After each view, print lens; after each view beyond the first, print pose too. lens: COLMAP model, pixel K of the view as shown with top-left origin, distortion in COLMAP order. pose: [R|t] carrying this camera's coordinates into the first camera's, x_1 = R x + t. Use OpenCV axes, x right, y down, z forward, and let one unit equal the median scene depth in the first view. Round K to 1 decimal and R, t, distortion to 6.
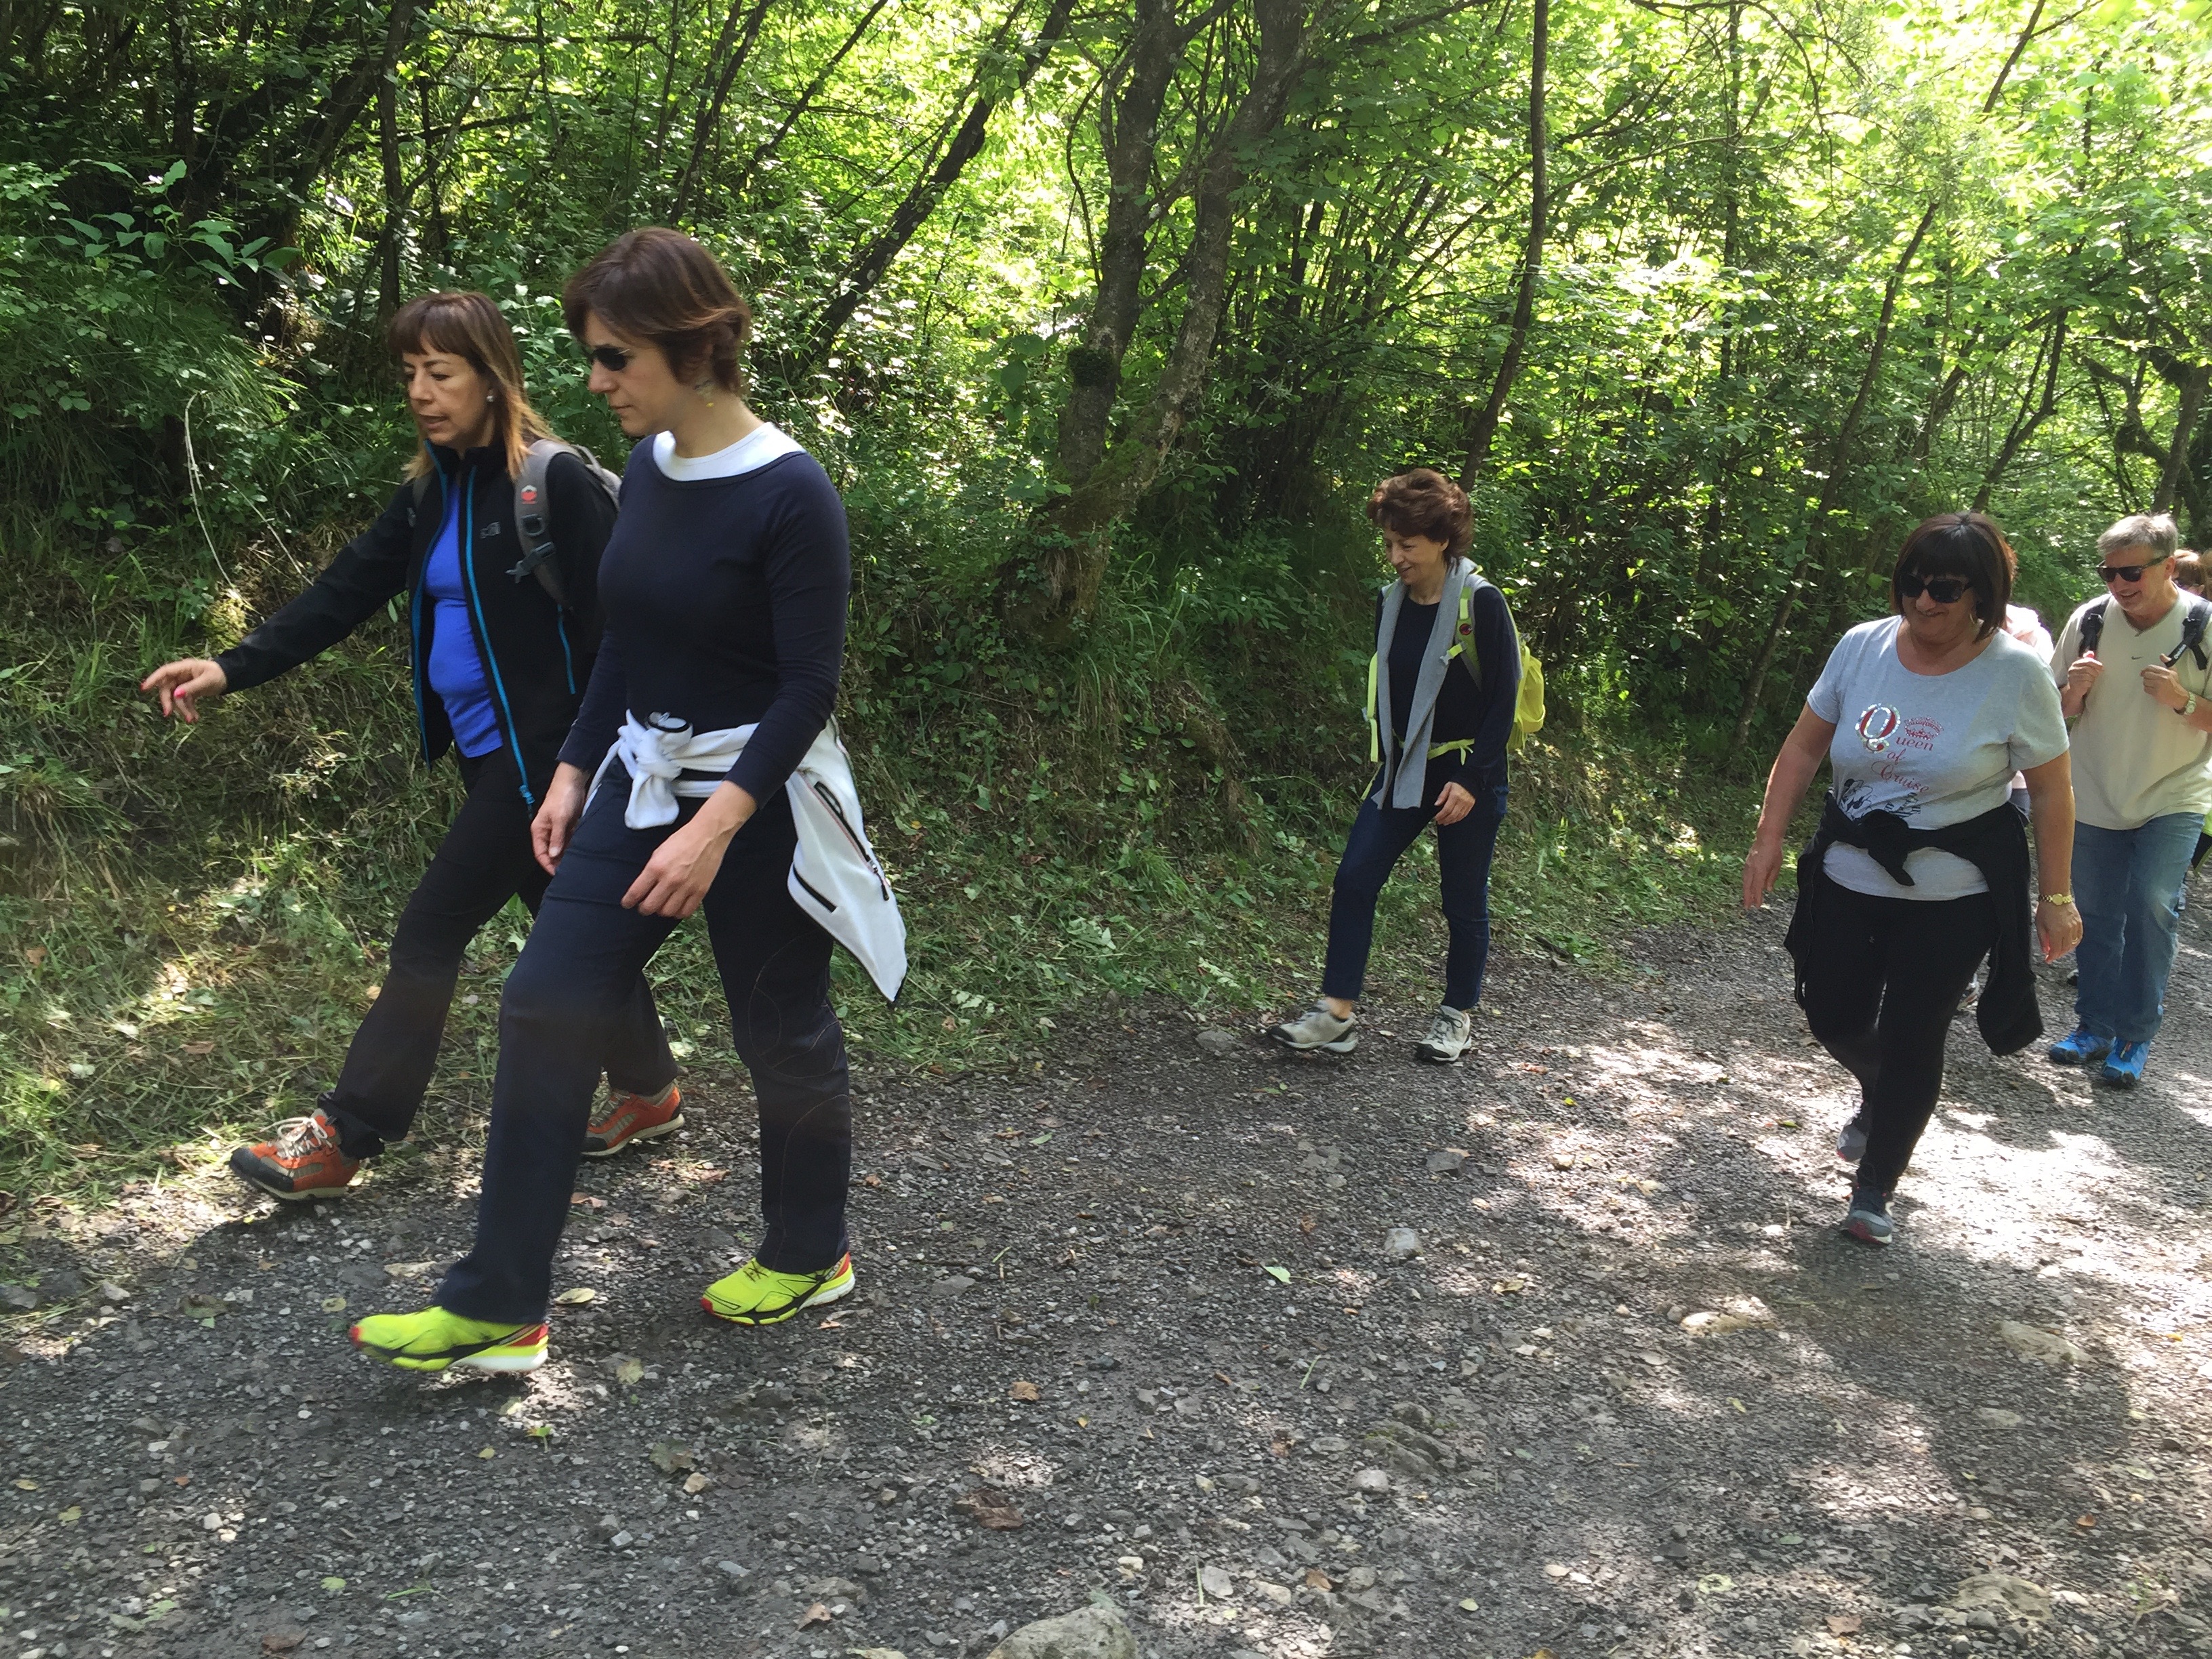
lens RADIAL K [[1878.7, 0, 1106.0], [0, 1878.7, 829.5], [0, 0, 1]] dist [0.092843, -0.131175]
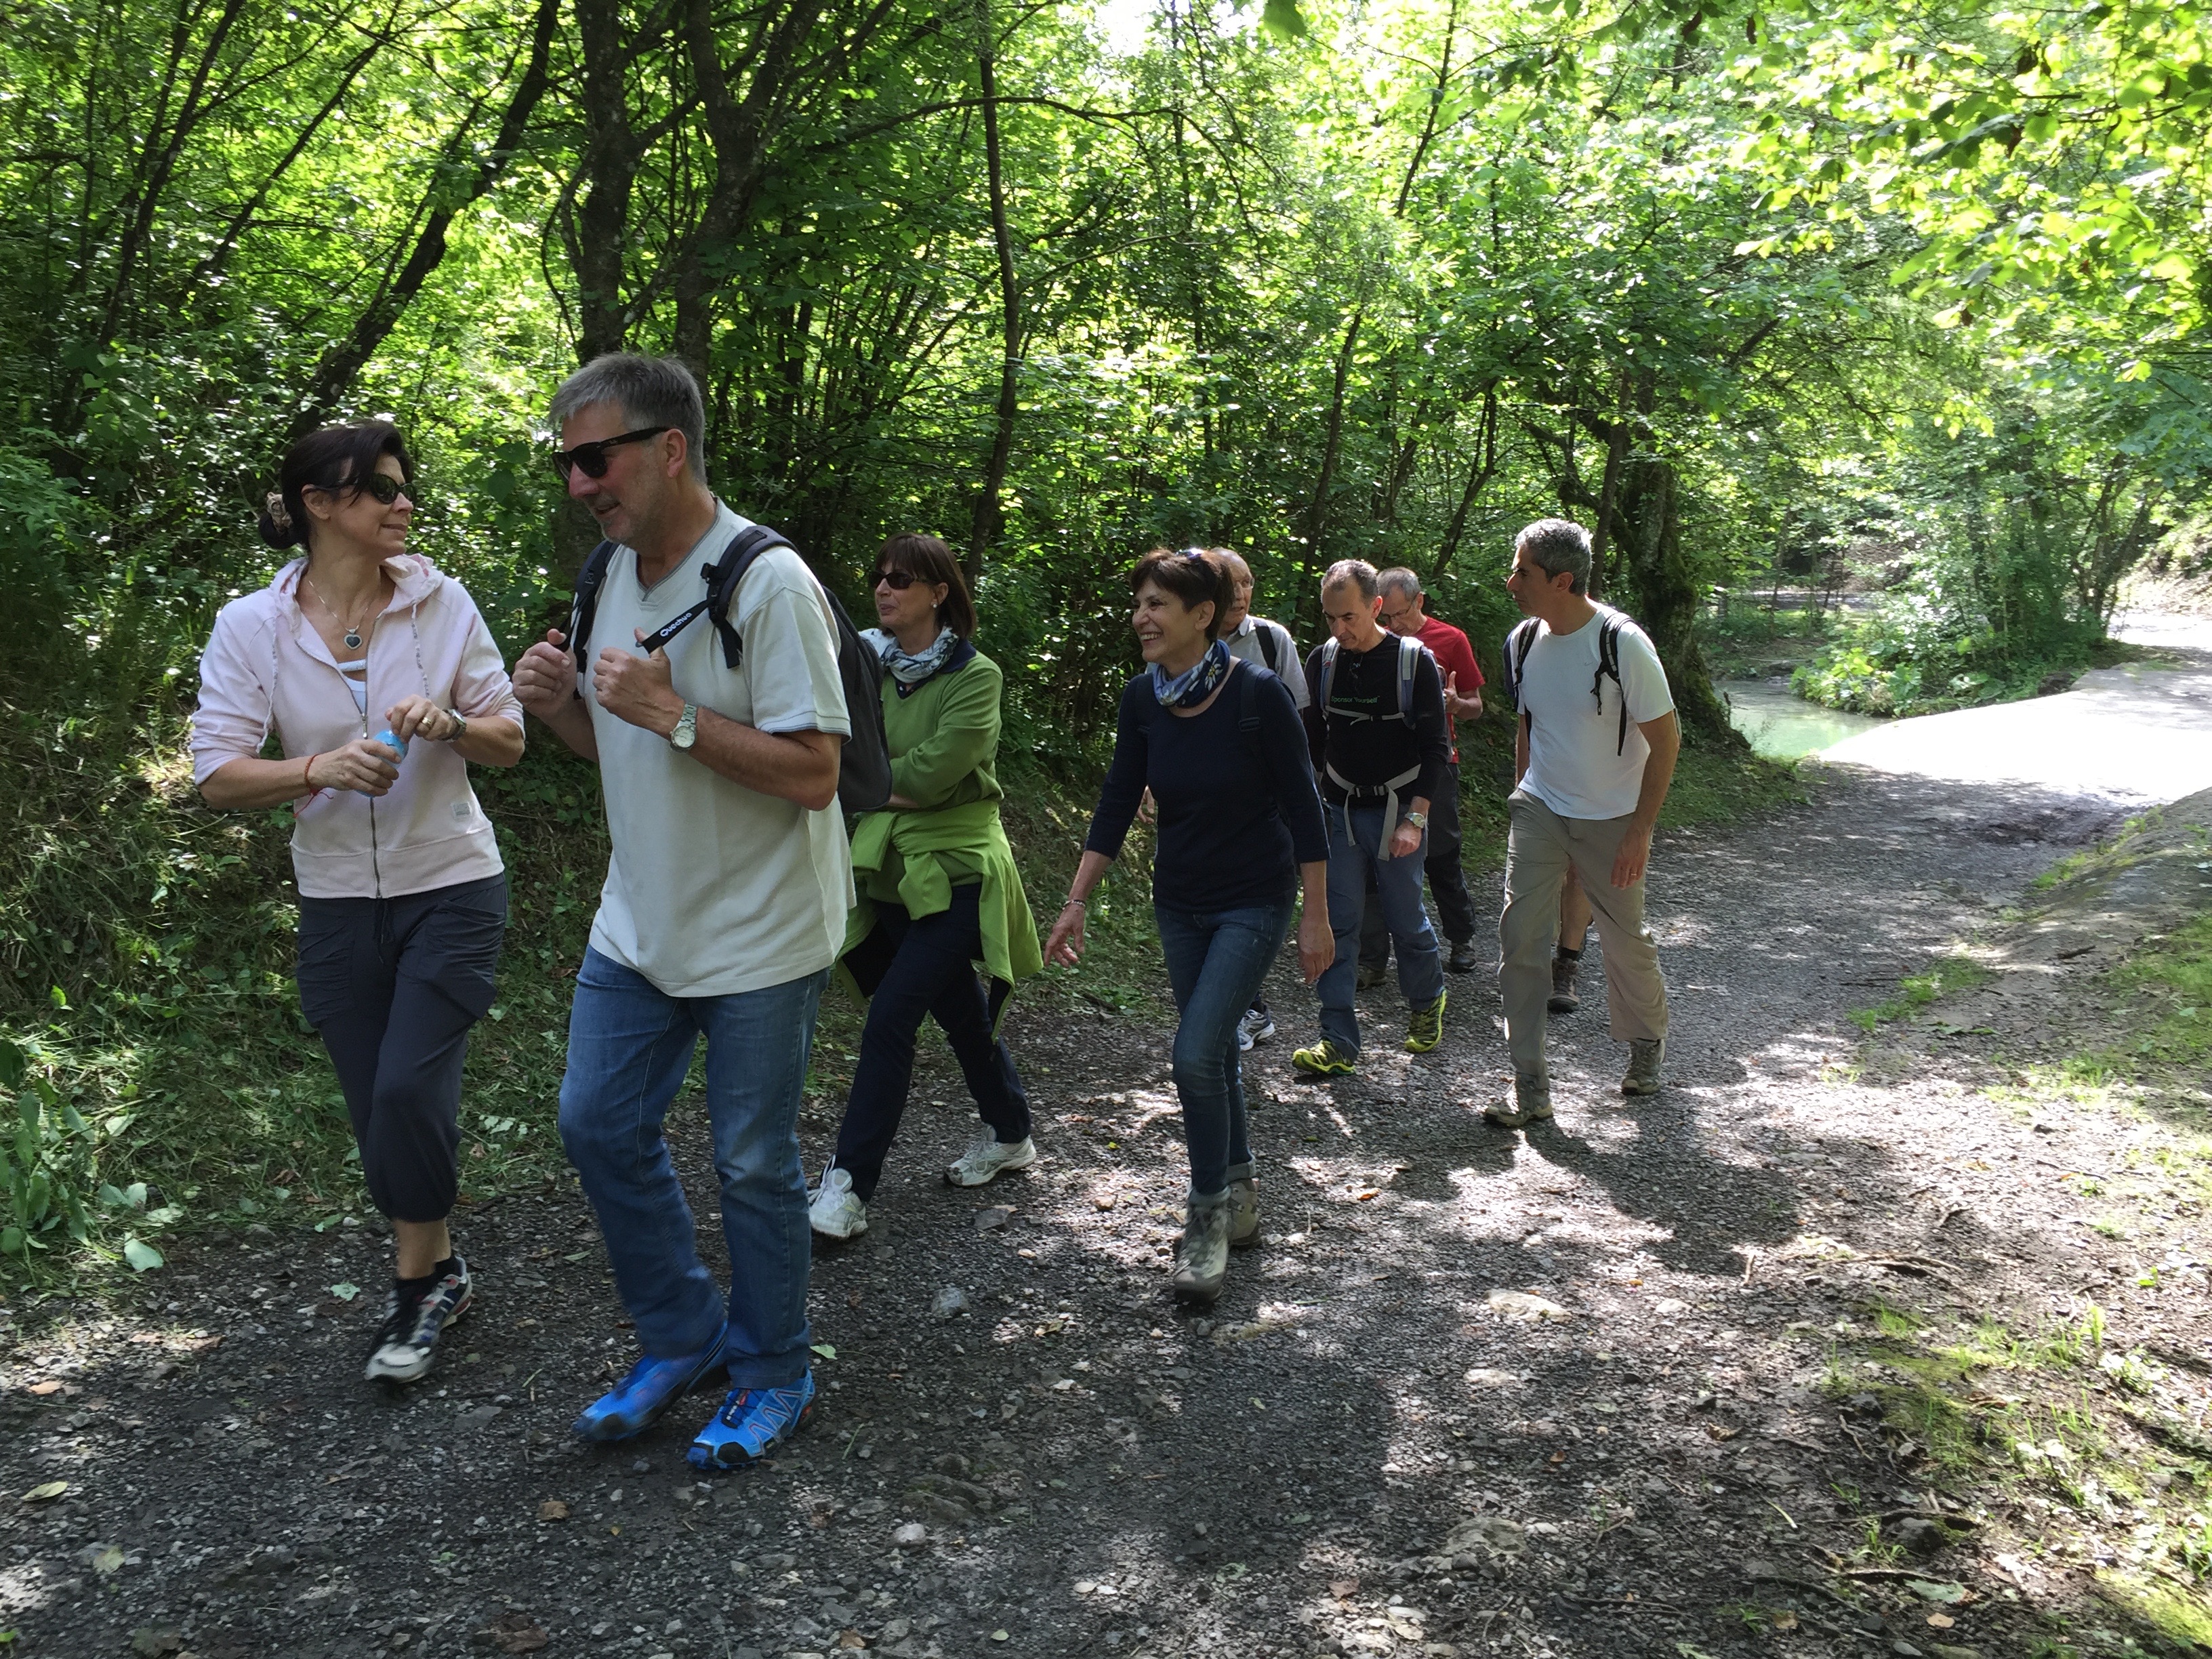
lens RADIAL K [[1878.7, 0, 1106.0], [0, 1878.7, 829.5], [0, 0, 1]] dist [0.092843, -0.131175]
pose [[0.971754, -0.093565, 0.216654, 0.033885], [0.103940, 0.993896, -0.036971, 0.009144], [-0.211872, 0.058445, 0.975548, -0.022838]]
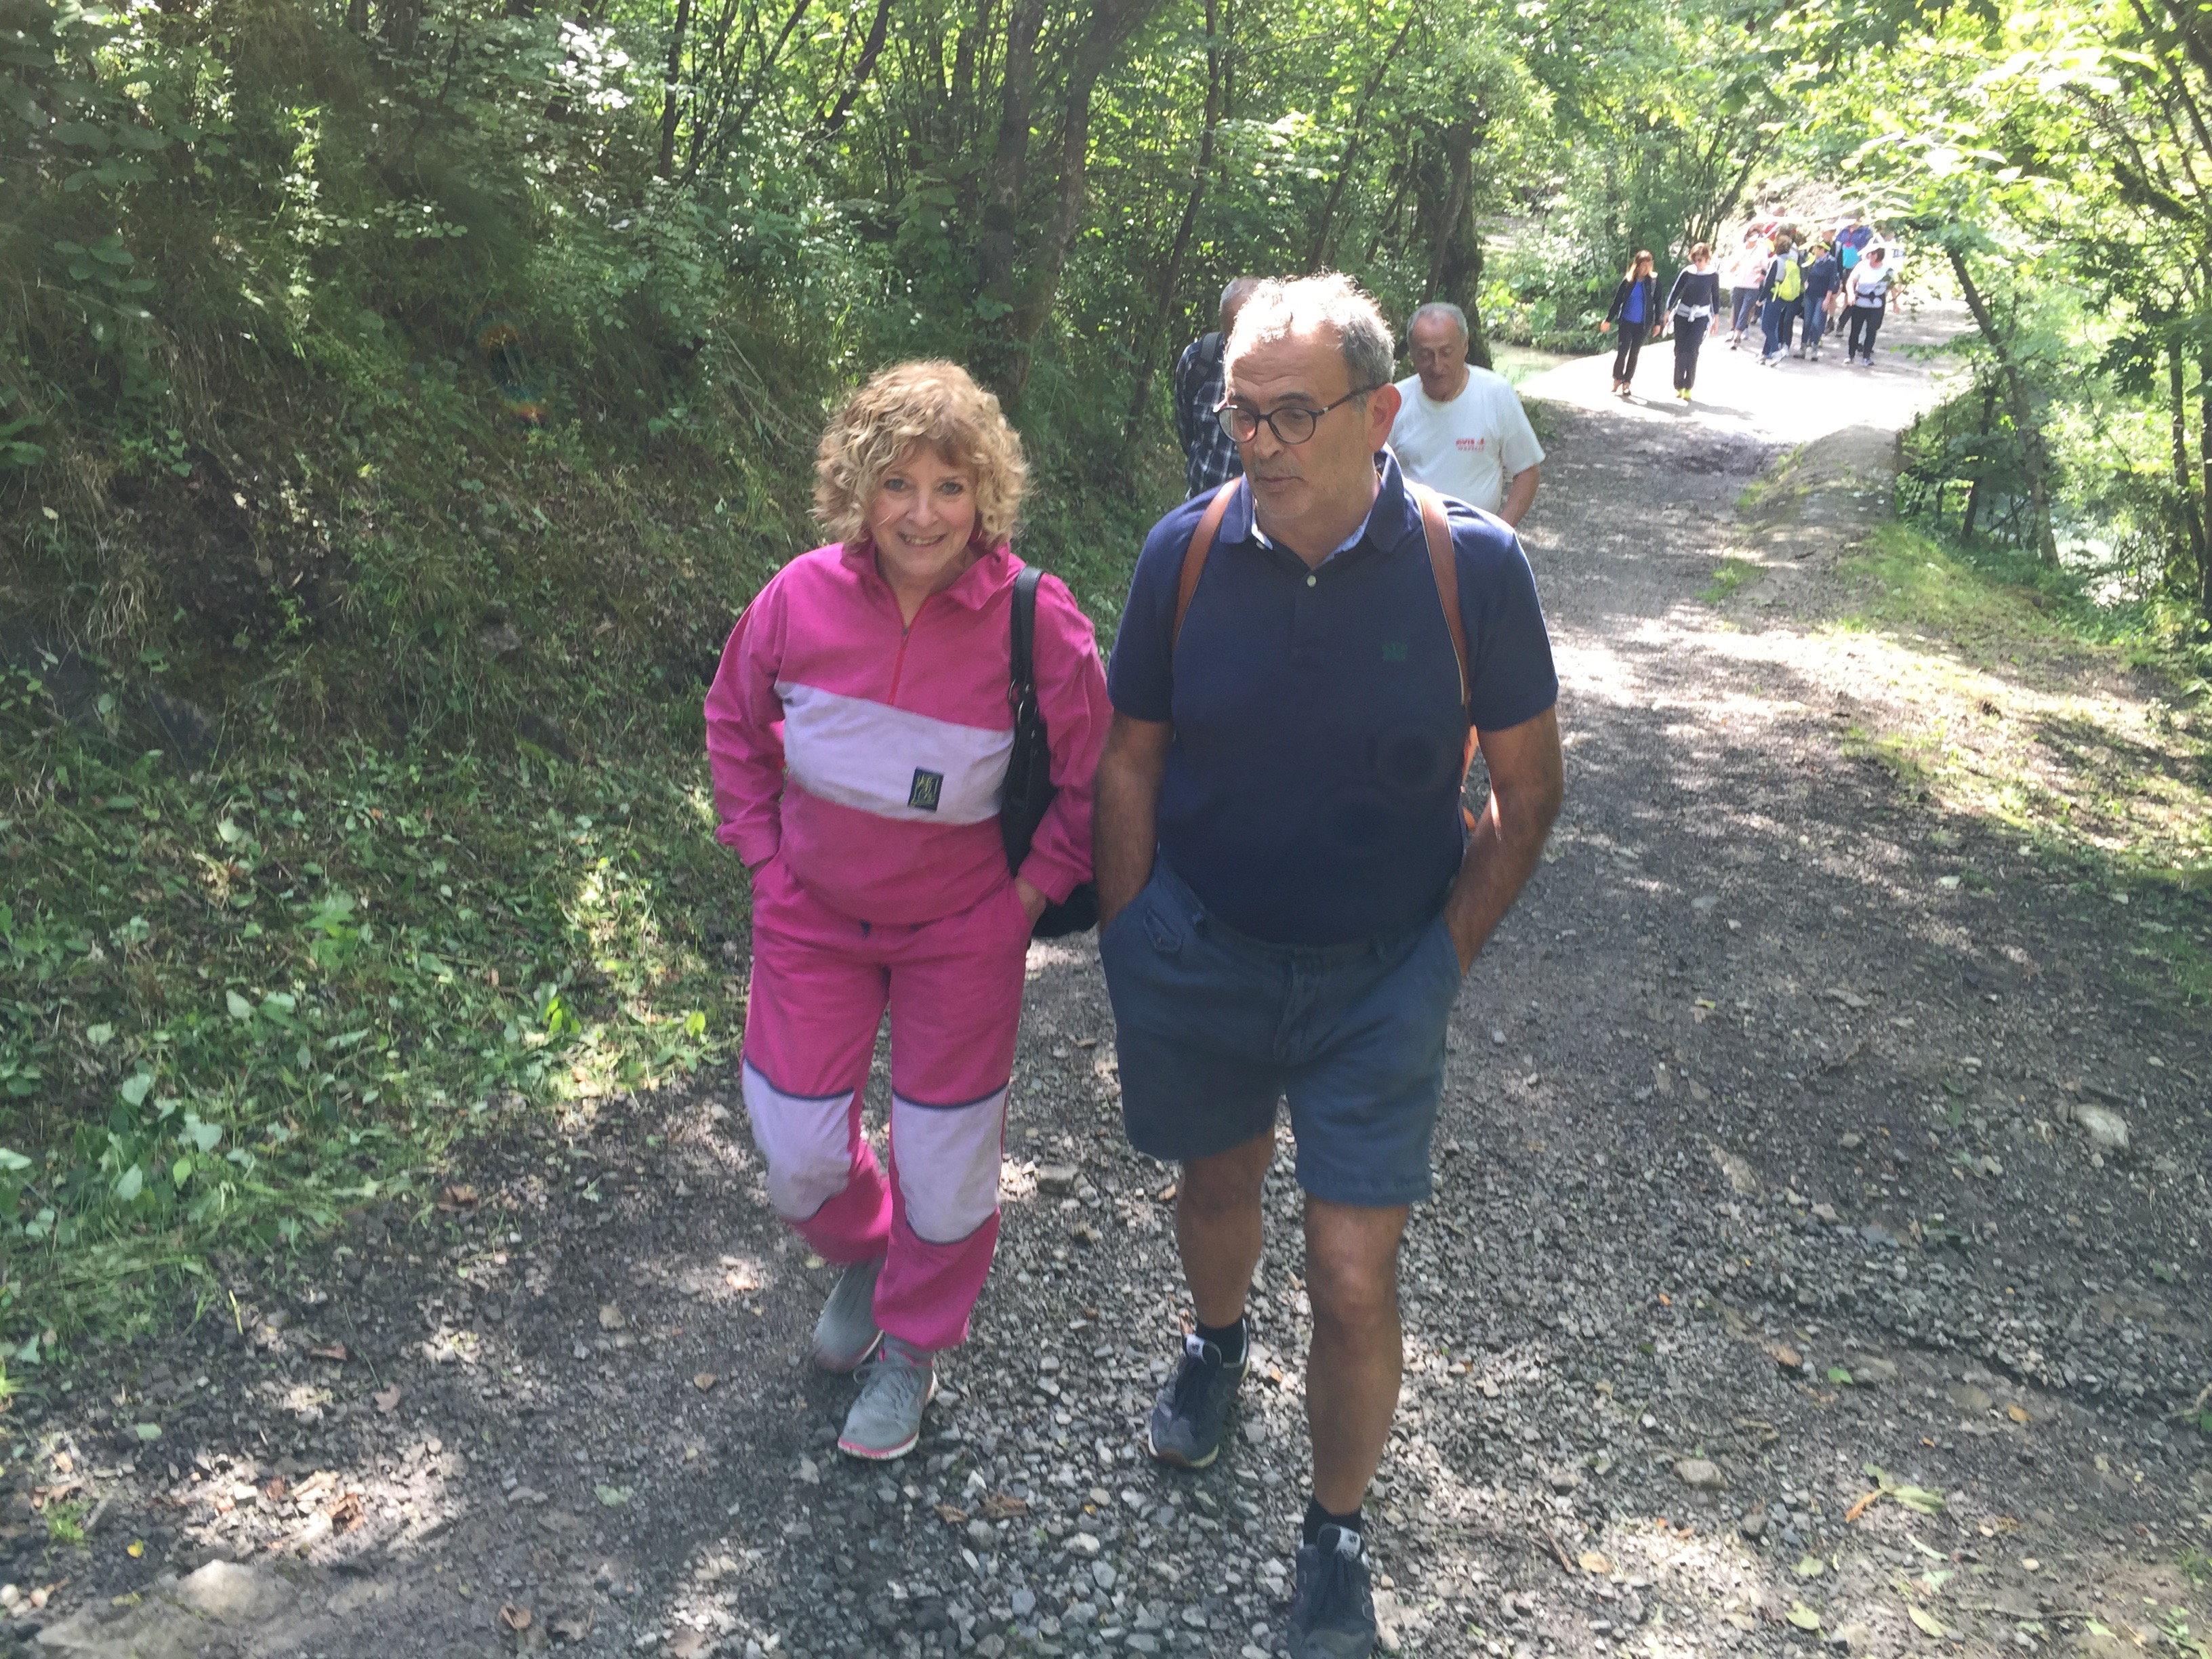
lens RADIAL K [[1878.7, 0, 1106.0], [0, 1878.7, 829.5], [0, 0, 1]] dist [0.092843, -0.131175]
pose [[0.900245, -0.158497, 0.405510, -0.826826], [0.083460, 0.976933, 0.196559, -0.087999], [-0.427310, -0.143108, 0.892707, -0.560974]]
